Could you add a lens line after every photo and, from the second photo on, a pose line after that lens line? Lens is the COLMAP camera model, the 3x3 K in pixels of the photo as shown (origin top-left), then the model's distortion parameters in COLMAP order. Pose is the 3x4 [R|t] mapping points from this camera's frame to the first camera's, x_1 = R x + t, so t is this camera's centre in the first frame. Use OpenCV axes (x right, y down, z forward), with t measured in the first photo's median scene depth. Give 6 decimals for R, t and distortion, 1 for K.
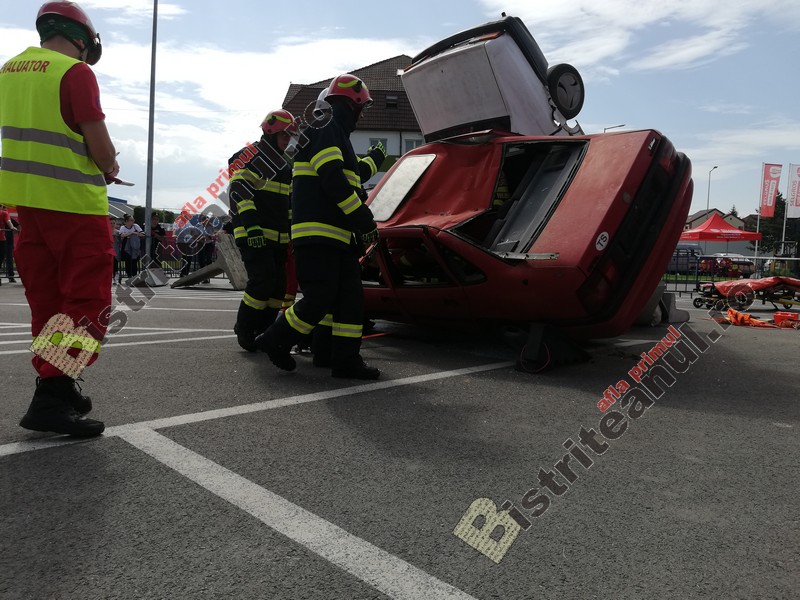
lens RADIAL K [[617.3, 0, 397.1], [0, 617.3, 299.8], [0, 0, 1]] dist [-0.012564, -0.012939]
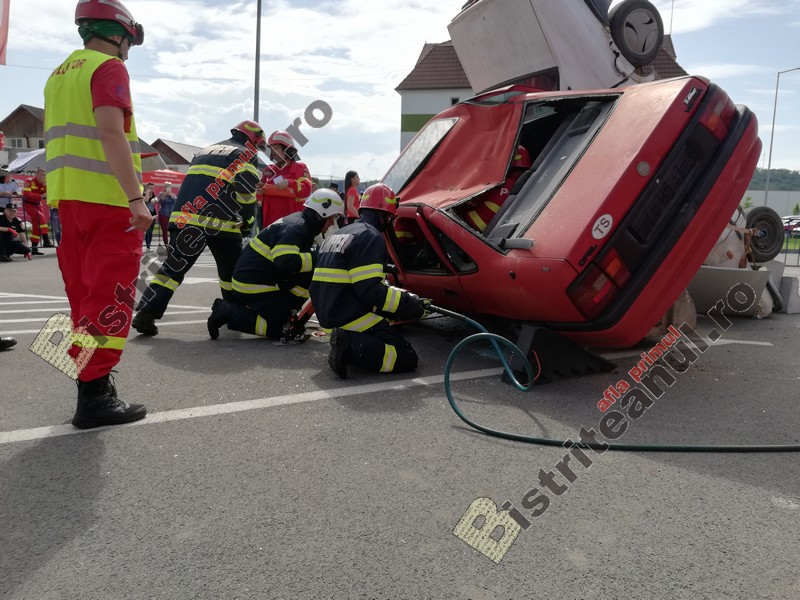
lens RADIAL K [[617.3, 0, 402.1], [0, 617.3, 301.9], [0, 0, 1]] dist [-0.012564, -0.012939]
pose [[0.972090, 0.029119, -0.232795, 0.226418], [-0.013985, 0.997695, 0.066400, -0.040416], [0.234192, -0.061291, 0.970256, 0.149759]]
